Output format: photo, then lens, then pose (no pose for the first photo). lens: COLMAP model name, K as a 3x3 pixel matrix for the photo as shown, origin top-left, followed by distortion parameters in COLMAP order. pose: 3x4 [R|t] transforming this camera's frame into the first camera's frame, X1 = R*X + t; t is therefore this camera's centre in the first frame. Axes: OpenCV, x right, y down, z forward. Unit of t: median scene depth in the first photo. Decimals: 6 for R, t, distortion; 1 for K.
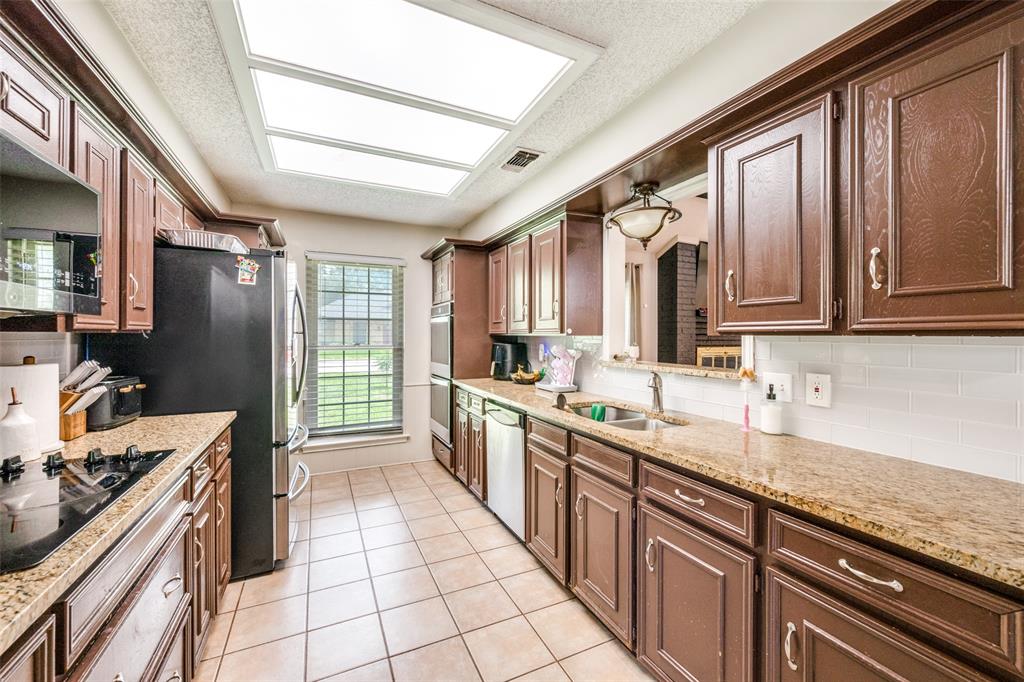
lens RADIAL K [[408.4, 0, 513.3], [0, 408.4, 337.9], [0, 0, 1]] dist [0.000915, 0.000549]
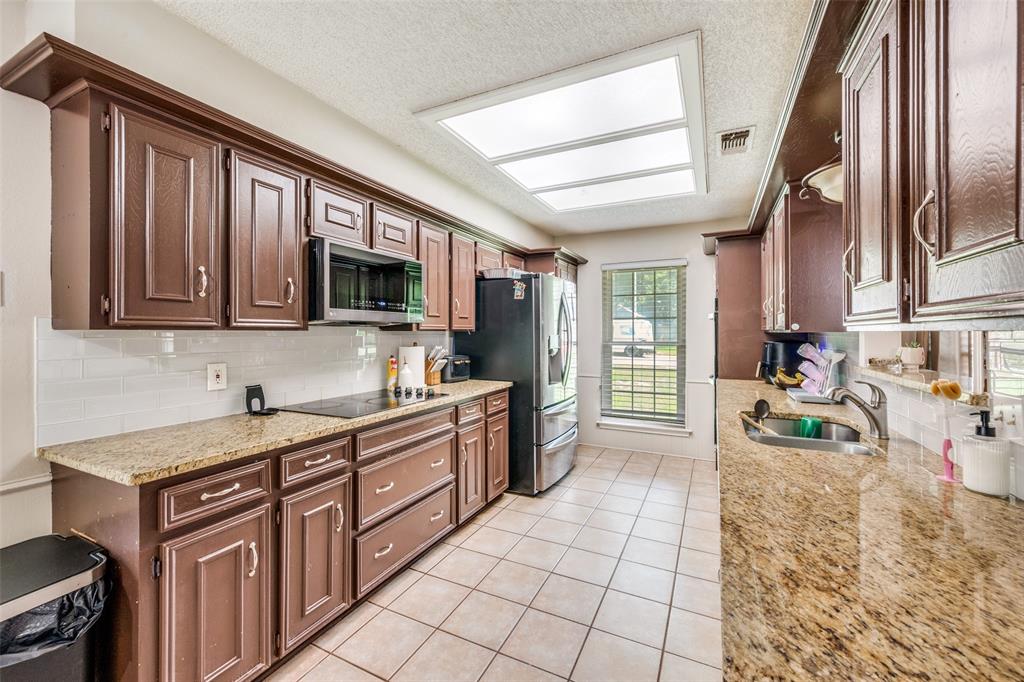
lens RADIAL K [[408.4, 0, 518.2], [0, 408.4, 333.9], [0, 0, 1]] dist [0.000915, 0.000549]
pose [[0.622369, 0.000049, -0.782724, 0.527314], [-0.003428, 0.999991, -0.002662, 0.002442], [0.782717, 0.004340, 0.622363, 0.060286]]
